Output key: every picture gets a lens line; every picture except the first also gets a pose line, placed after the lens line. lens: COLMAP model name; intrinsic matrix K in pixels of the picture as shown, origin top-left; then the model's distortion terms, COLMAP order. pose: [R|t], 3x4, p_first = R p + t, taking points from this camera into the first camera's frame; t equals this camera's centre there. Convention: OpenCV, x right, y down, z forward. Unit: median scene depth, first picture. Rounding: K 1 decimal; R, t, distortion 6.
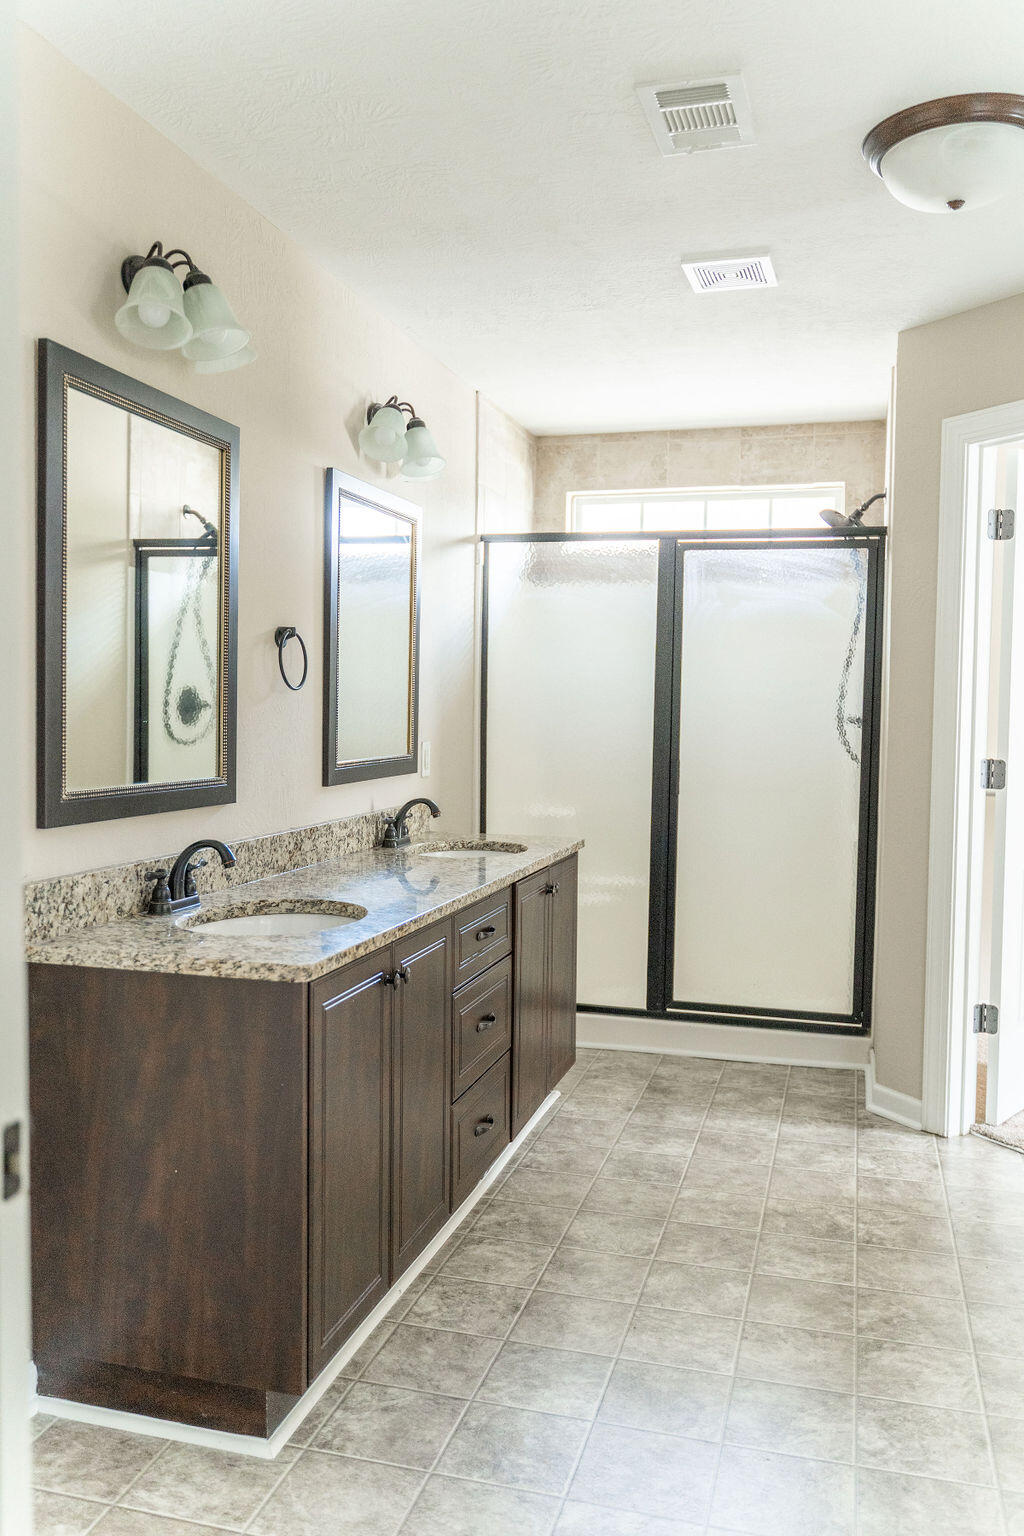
lens RADIAL K [[1231.1, 0, 518.9], [0, 1231.1, 780.4], [0, 0, 1]] dist [-0.006465, -0.000469]
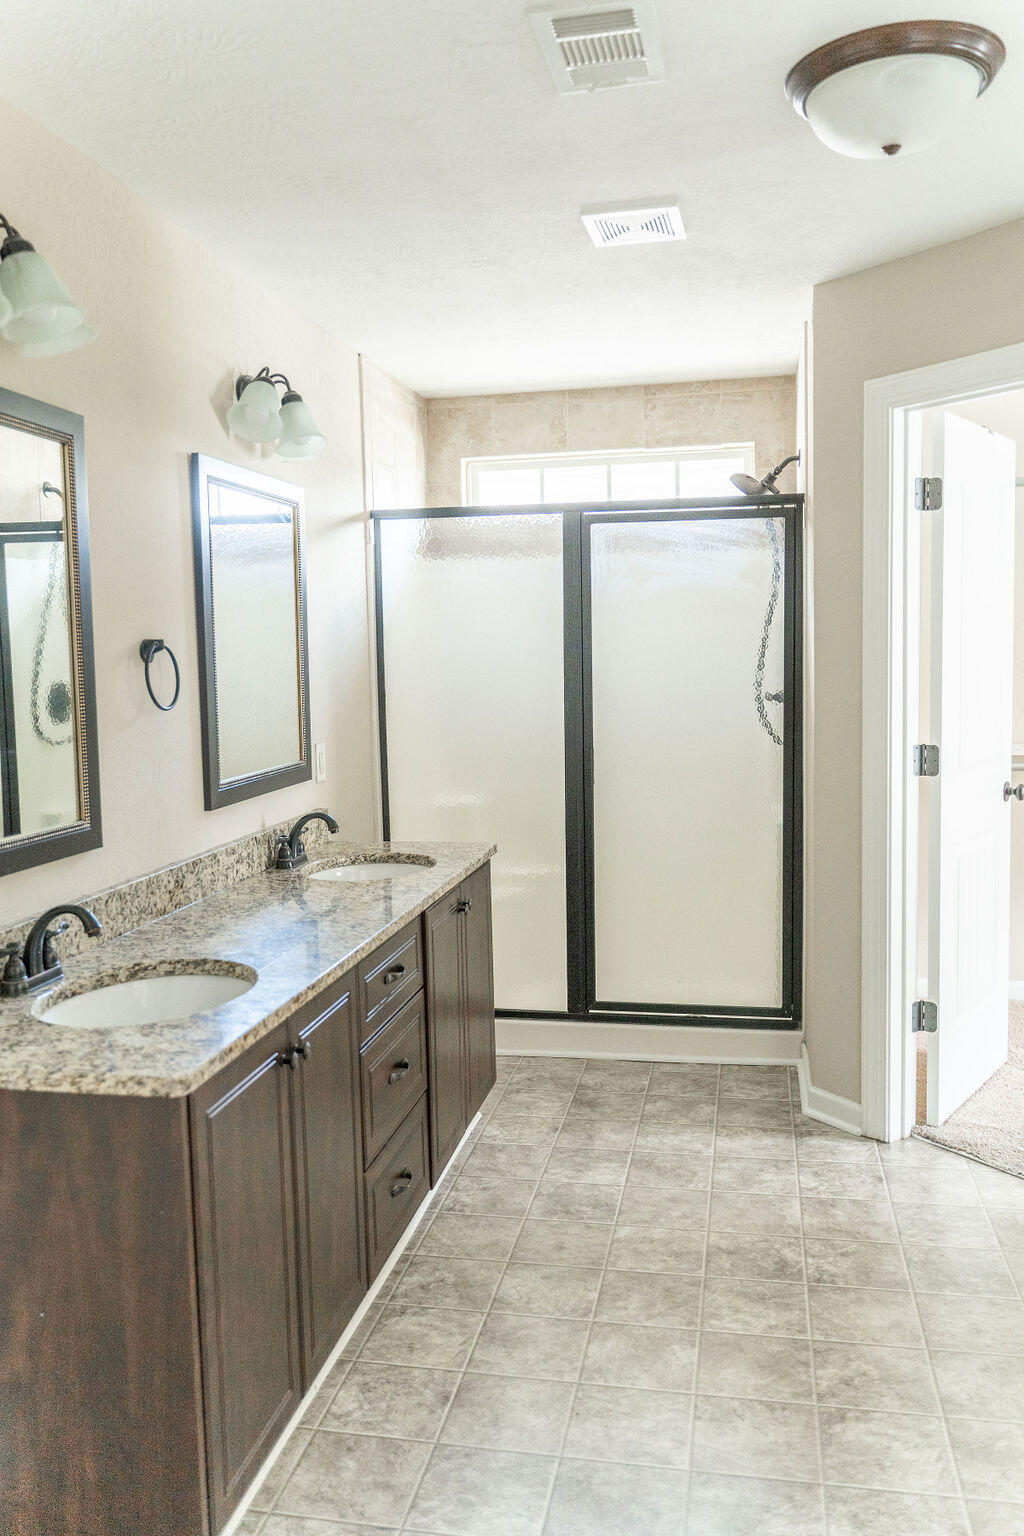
lens RADIAL K [[1231.1, 0, 511.0], [0, 1231.1, 779.5], [0, 0, 1]] dist [-0.006465, -0.000469]
pose [[0.996594, -0.042029, 0.070949, 0.000452], [0.038964, 0.998269, 0.044051, -0.052864], [-0.072677, -0.041137, 0.996507, 0.096781]]
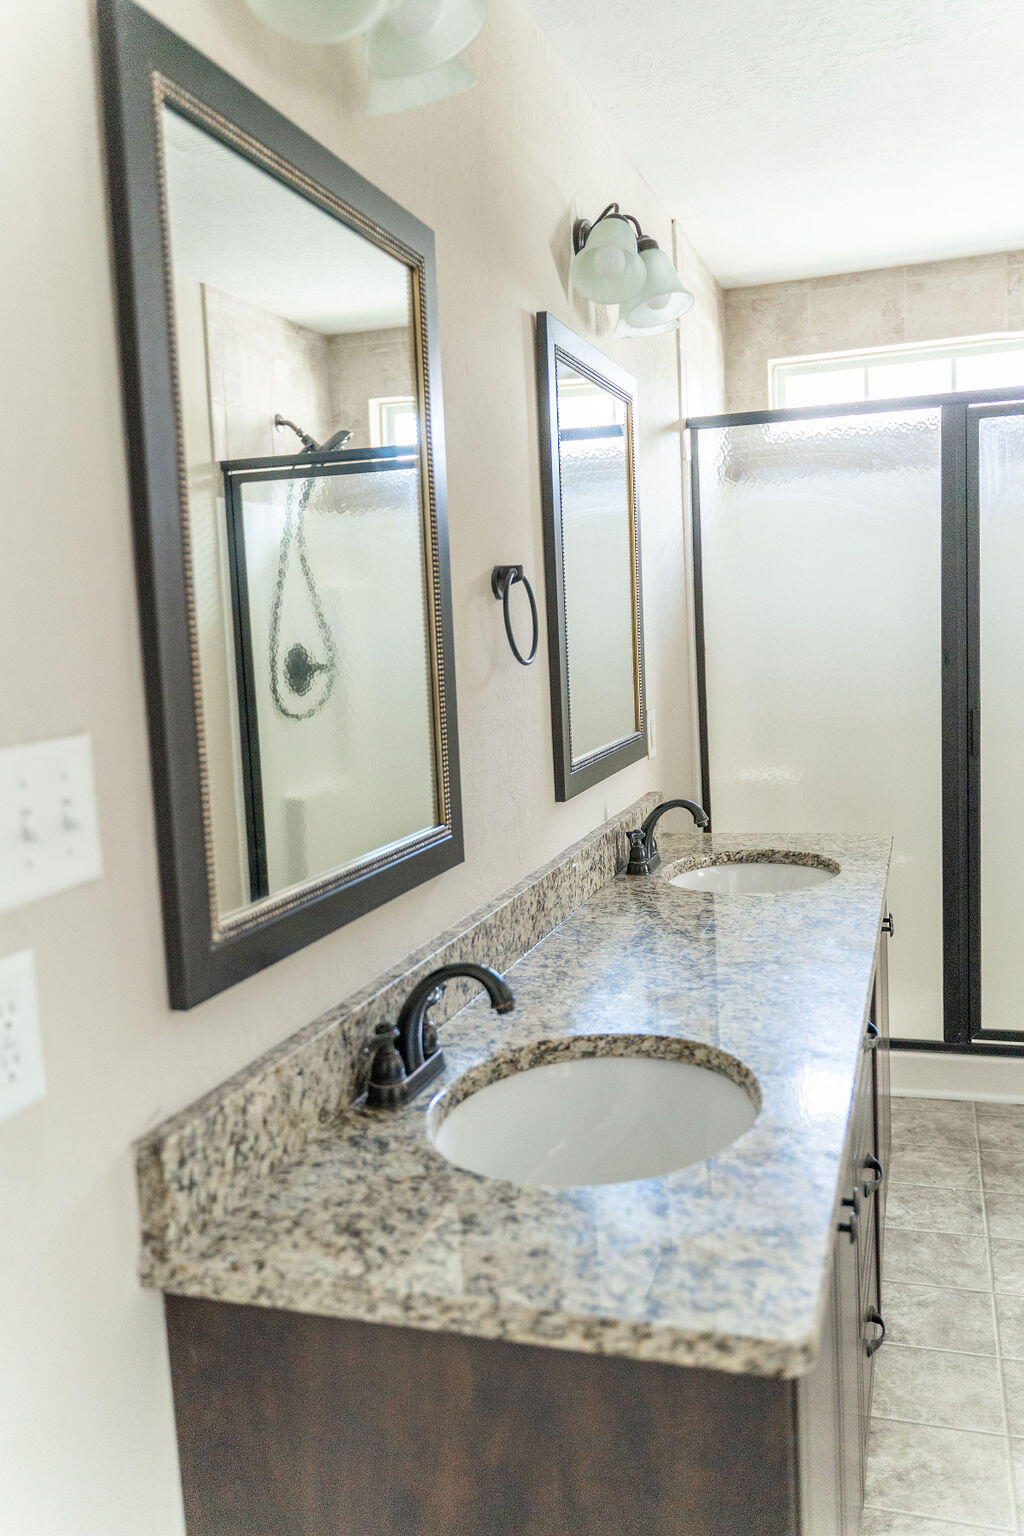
lens RADIAL K [[1231.1, 0, 523.7], [0, 1231.1, 770.8], [0, 0, 1]] dist [-0.006465, -0.000469]
pose [[0.997010, -0.059196, -0.049670, -0.155008], [0.062009, 0.996438, 0.057143, -0.055266], [0.046110, -0.060052, 0.997130, 0.364819]]
